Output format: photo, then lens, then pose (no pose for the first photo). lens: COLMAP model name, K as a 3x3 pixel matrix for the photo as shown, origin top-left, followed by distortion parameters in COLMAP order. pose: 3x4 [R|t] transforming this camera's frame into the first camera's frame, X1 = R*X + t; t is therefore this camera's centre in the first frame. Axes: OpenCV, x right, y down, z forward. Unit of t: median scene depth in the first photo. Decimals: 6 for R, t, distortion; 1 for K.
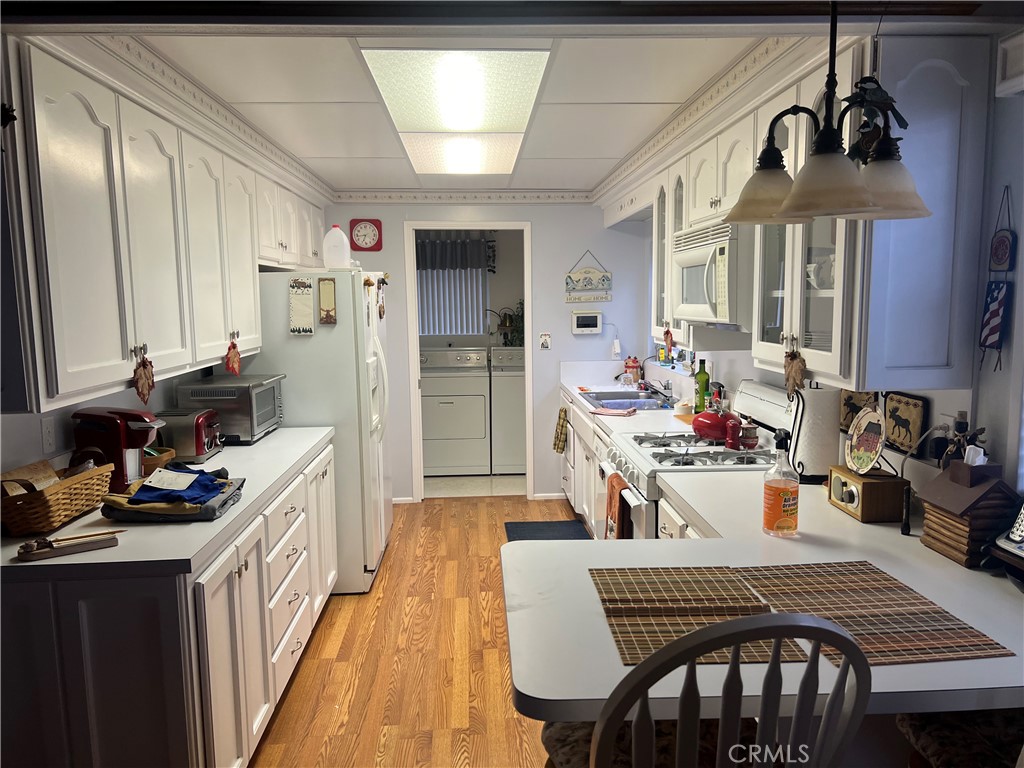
lens RADIAL K [[765.2, 0, 512.0], [0, 765.2, 384.0], [0, 0, 1]] dist [0.001228, 0.000102]
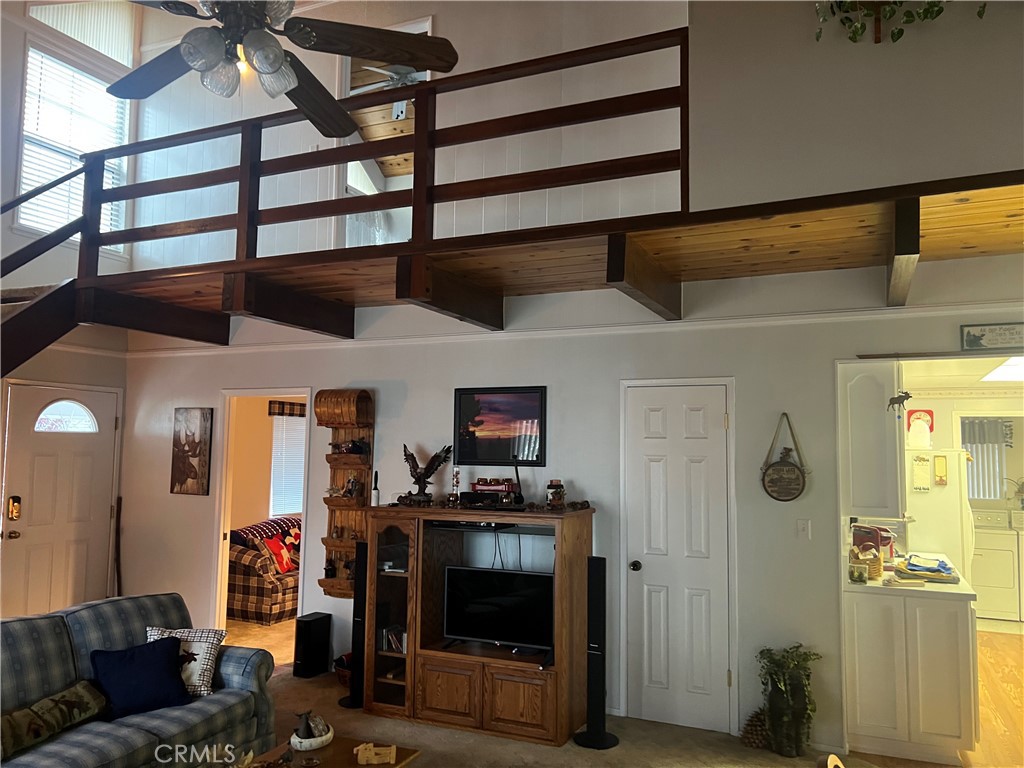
lens RADIAL K [[784.9, 0, 512.0], [0, 784.9, 384.0], [0, 0, 1]] dist [0.003373, 0.002223]
pose [[0.887166, -0.018942, -0.461062, -0.190494], [-0.075618, 0.979683, -0.185751, 0.056873], [0.455213, 0.199656, 0.867709, -0.564168]]
